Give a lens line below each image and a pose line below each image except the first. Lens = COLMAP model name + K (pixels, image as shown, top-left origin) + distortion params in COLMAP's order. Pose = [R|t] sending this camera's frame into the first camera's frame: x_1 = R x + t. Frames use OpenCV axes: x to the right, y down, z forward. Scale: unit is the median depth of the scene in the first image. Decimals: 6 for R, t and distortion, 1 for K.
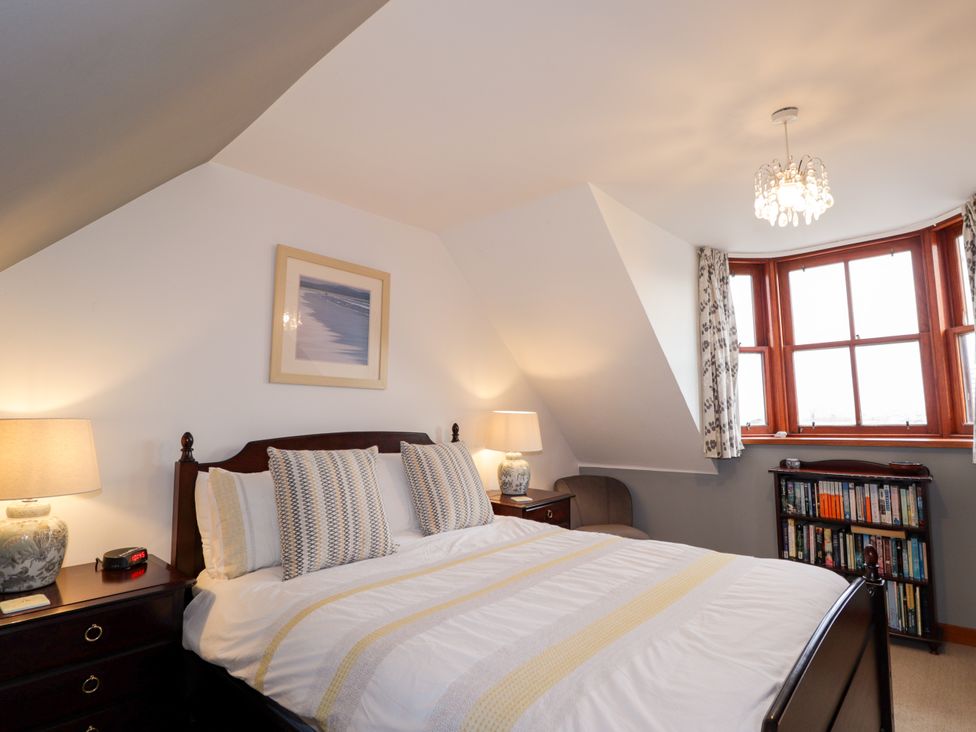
lens RADIAL K [[515.9, 0, 497.5], [0, 515.9, 362.3], [0, 0, 1]] dist [-0.001012, -0.006200]
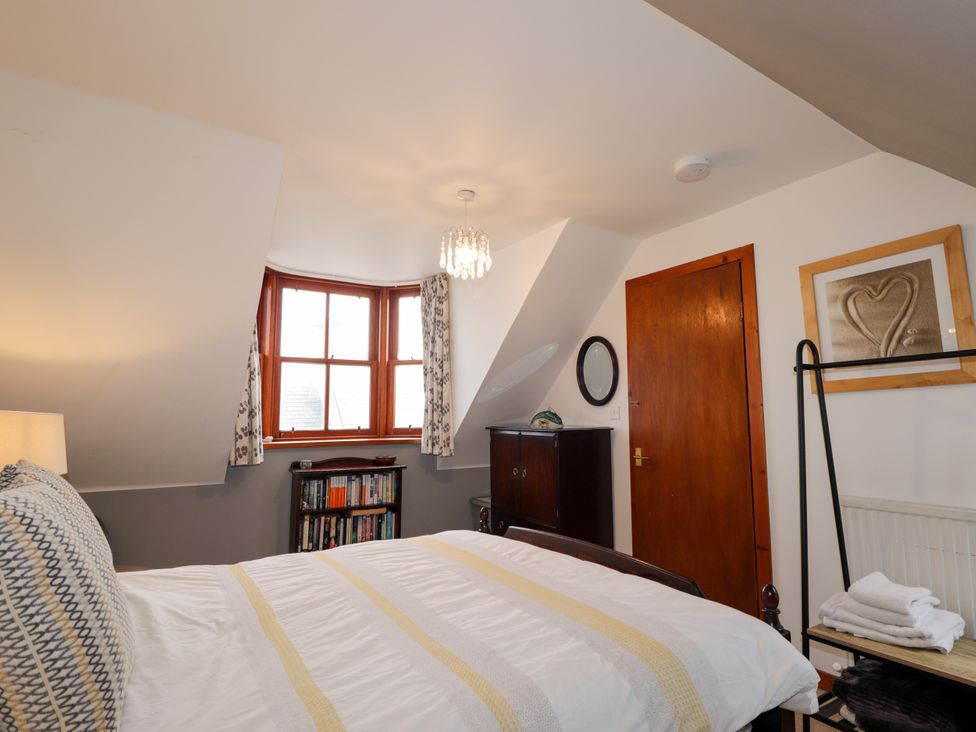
lens RADIAL K [[515.9, 0, 498.4], [0, 515.9, 365.4], [0, 0, 1]] dist [-0.001012, -0.006200]
pose [[0.271423, 0.109772, 0.956180, -0.413827], [-0.098968, 0.991392, -0.085721, 0.041909], [-0.957358, -0.071365, 0.279950, 0.325941]]
